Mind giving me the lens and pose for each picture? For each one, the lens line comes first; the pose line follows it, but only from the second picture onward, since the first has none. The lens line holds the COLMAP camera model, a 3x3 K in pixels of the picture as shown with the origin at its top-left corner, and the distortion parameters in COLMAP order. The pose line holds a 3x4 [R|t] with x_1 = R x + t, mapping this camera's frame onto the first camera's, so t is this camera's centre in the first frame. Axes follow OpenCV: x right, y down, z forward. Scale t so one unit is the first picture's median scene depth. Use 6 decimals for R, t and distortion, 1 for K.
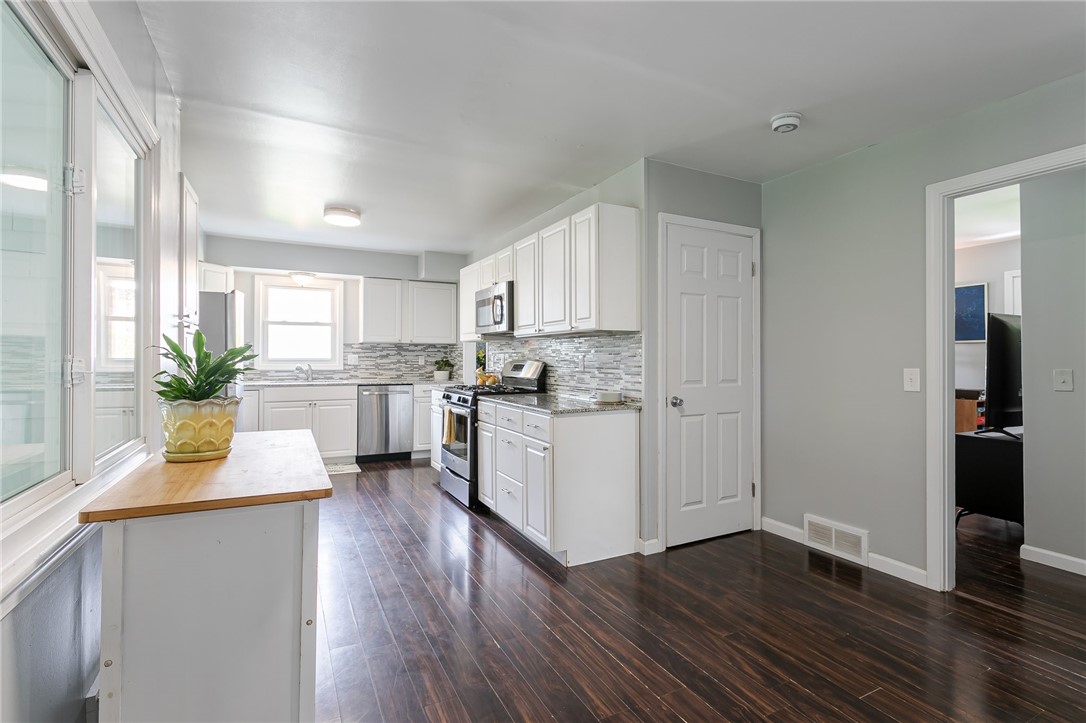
lens RADIAL K [[512.9, 0, 547.3], [0, 512.9, 354.1], [0, 0, 1]] dist [-0.000567, 0.000668]
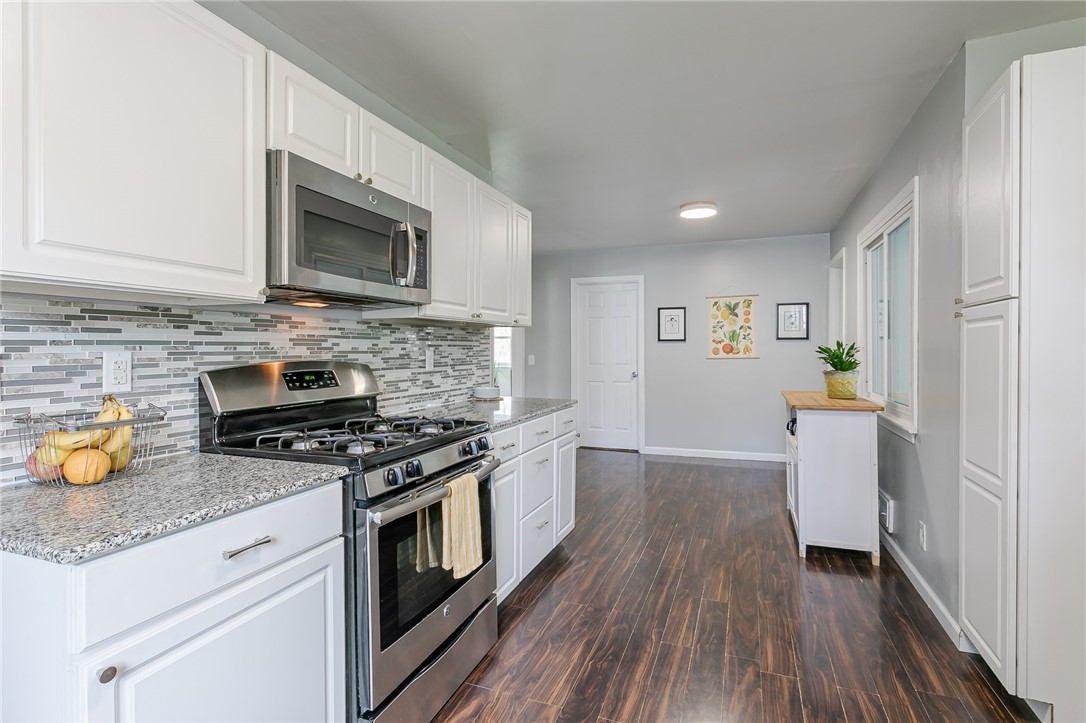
lens RADIAL K [[512.9, 0, 547.3], [0, 512.9, 354.1], [0, 0, 1]] dist [-0.000567, 0.000668]
pose [[-0.659887, -0.005138, 0.751347, -0.625504], [-0.002140, 0.999985, 0.004959, 0.004427], [-0.751362, 0.001665, -0.659888, 1.415080]]
